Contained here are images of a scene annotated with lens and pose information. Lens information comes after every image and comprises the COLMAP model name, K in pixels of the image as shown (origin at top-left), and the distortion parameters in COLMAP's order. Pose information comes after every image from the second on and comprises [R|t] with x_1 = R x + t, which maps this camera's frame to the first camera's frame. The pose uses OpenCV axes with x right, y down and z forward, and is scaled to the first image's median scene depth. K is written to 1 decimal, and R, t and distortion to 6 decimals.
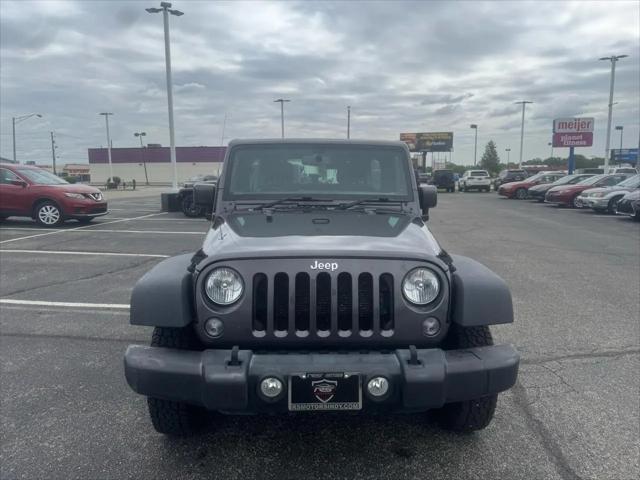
lens RADIAL K [[455.2, 0, 320.9], [0, 455.2, 237.0], [0, 0, 1]] dist [0.021230, -0.030277]
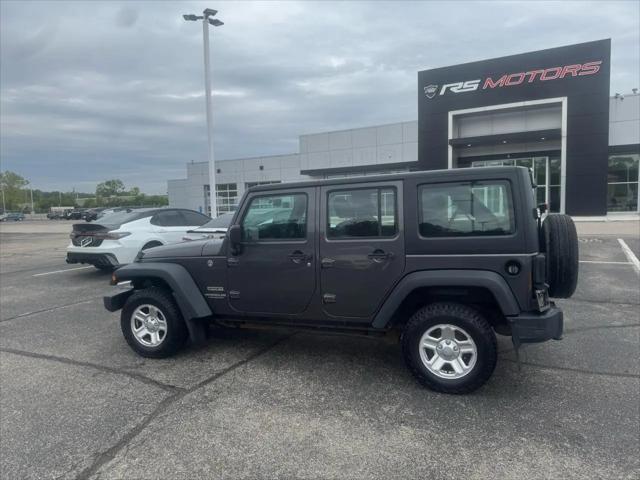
lens RADIAL K [[447.3, 0, 322.9], [0, 447.3, 245.0], [0, 0, 1]] dist [0.072727, -0.105323]
pose [[-0.373827, 0.102597, -0.921807, 1.155579], [-0.094063, 0.984545, 0.147726, -0.242681], [0.922716, 0.141932, -0.358399, 1.542041]]
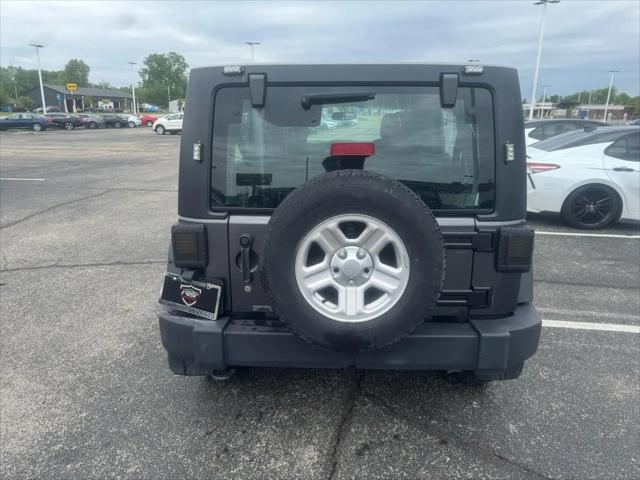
lens RADIAL K [[446.8, 0, 317.4], [0, 446.8, 257.3], [0, 0, 1]] dist [0.033381, -0.044405]
pose [[-0.998221, -0.026097, 0.053614, -0.011488], [-0.000376, 0.901873, 0.432001, -0.315835], [-0.059626, 0.431212, -0.900278, 2.090672]]
